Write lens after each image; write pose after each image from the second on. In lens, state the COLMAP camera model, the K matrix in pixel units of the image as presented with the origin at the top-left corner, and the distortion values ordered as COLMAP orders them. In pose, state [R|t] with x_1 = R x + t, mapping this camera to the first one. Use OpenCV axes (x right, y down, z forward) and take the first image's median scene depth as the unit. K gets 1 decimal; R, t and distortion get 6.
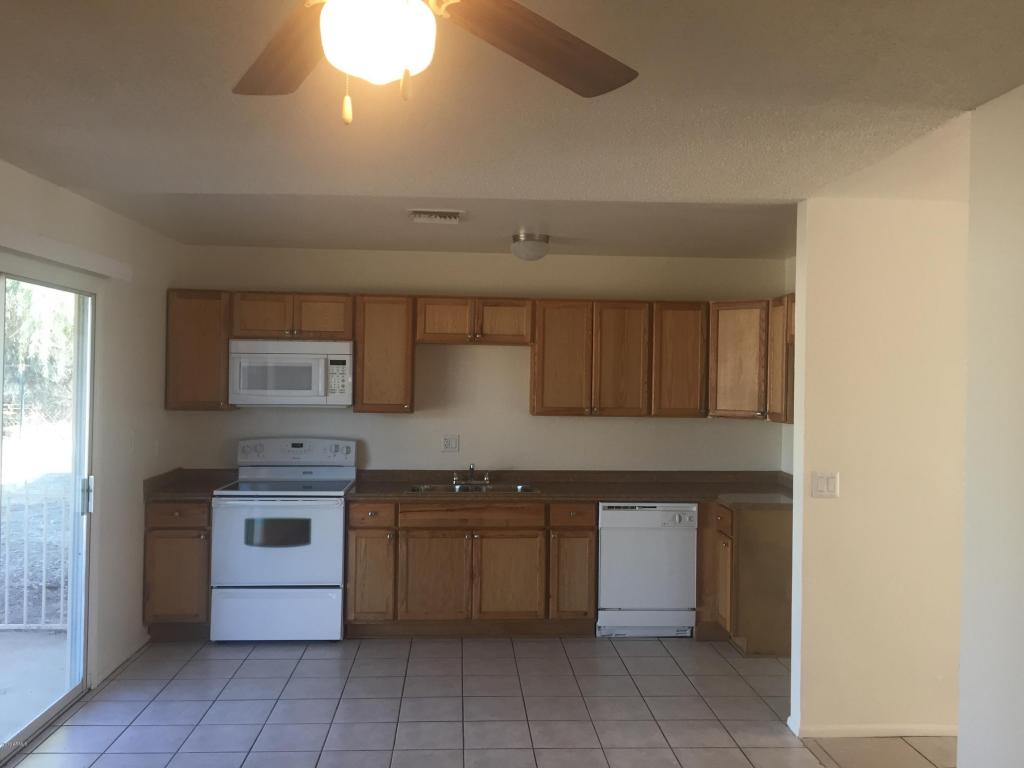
lens RADIAL K [[875.9, 0, 513.5], [0, 875.9, 386.0], [0, 0, 1]] dist [0.100079, -0.149820]
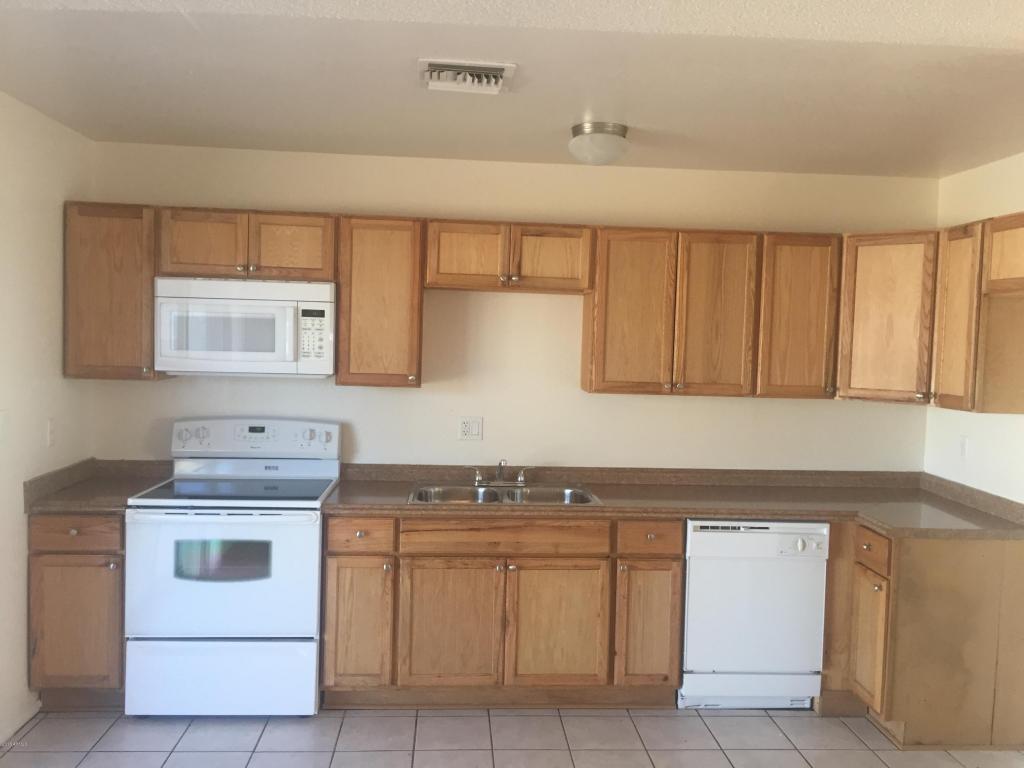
lens RADIAL K [[875.9, 0, 513.5], [0, 875.9, 386.0], [0, 0, 1]] dist [0.100079, -0.149820]
pose [[0.999874, 0.013853, 0.007751, -0.047013], [-0.014201, 0.998803, 0.046815, -0.004319], [-0.007093, -0.046919, 0.998874, 0.306540]]
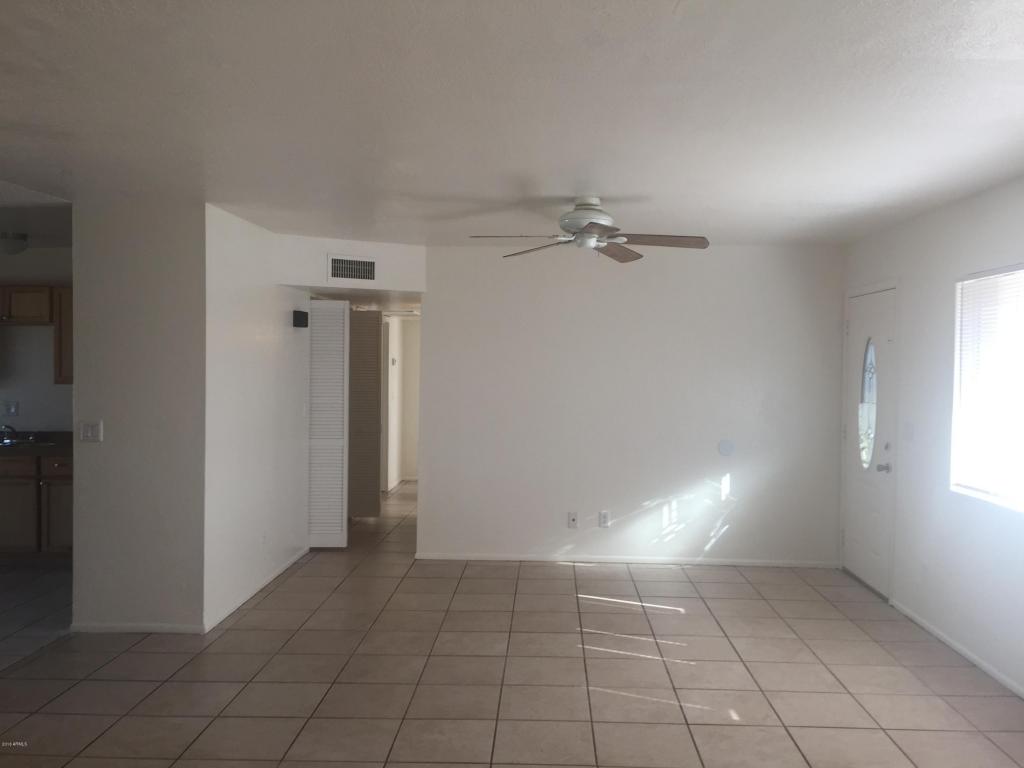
lens RADIAL K [[875.9, 0, 513.5], [0, 875.9, 386.0], [0, 0, 1]] dist [0.100079, -0.149820]
pose [[0.994682, -0.004500, -0.102891, 0.803647], [0.005592, 0.999931, 0.010328, 0.027778], [0.102838, -0.010849, 0.994639, -0.143965]]
